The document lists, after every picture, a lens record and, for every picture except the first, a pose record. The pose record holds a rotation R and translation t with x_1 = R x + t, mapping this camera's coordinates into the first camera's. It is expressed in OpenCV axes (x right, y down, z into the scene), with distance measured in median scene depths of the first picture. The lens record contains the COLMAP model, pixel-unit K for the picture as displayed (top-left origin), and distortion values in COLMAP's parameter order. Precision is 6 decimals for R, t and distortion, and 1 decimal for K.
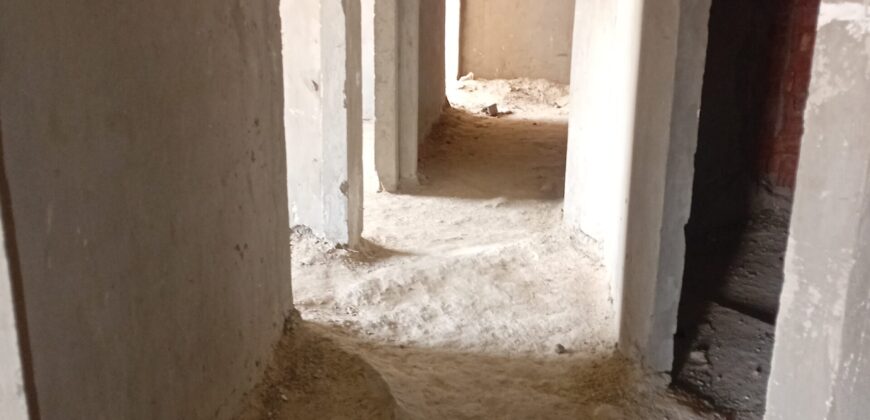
lens RADIAL K [[873.2, 0, 416.9], [0, 873.2, 209.3], [0, 0, 1]] dist [0.061529, -0.109400]
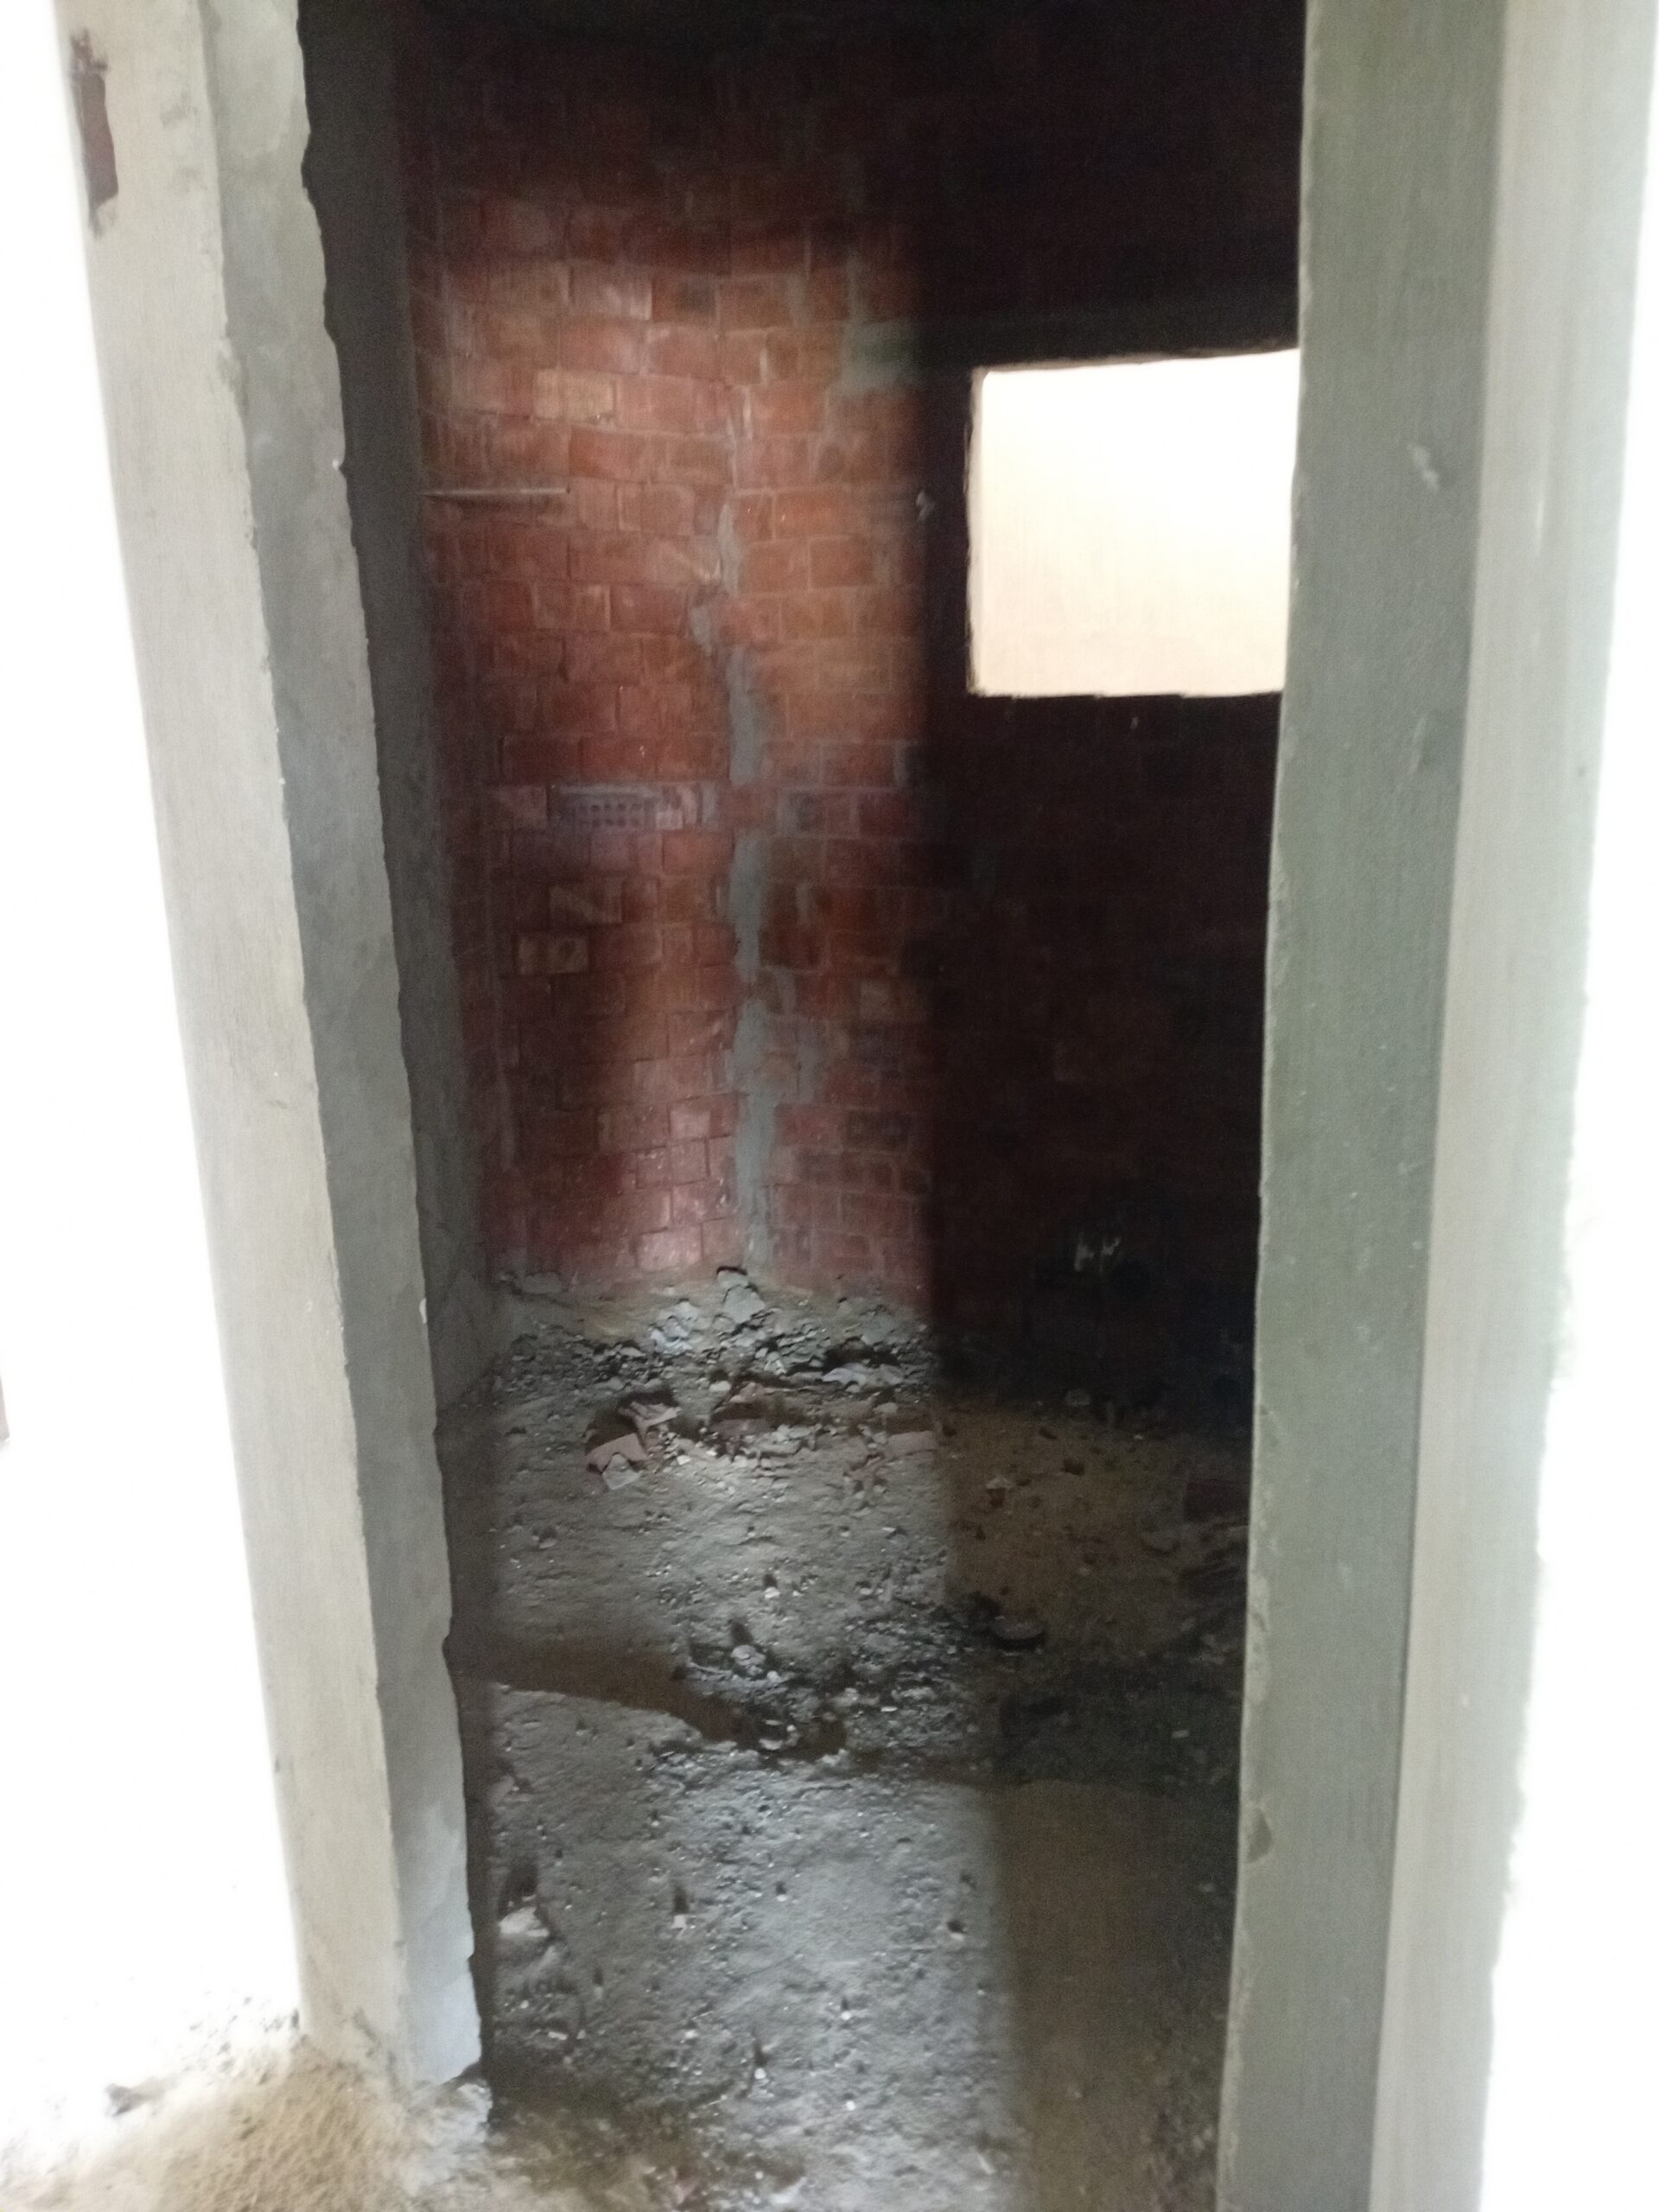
lens RADIAL K [[1664.6, 0, 794.7], [0, 1664.6, 1104.5], [0, 0, 1]] dist [0.061155, -0.108479]
pose [[0.801753, -0.168978, 0.573269, 0.085916], [0.201044, 0.979553, 0.007562, -0.152495], [-0.562826, 0.109190, 0.819332, 0.388497]]
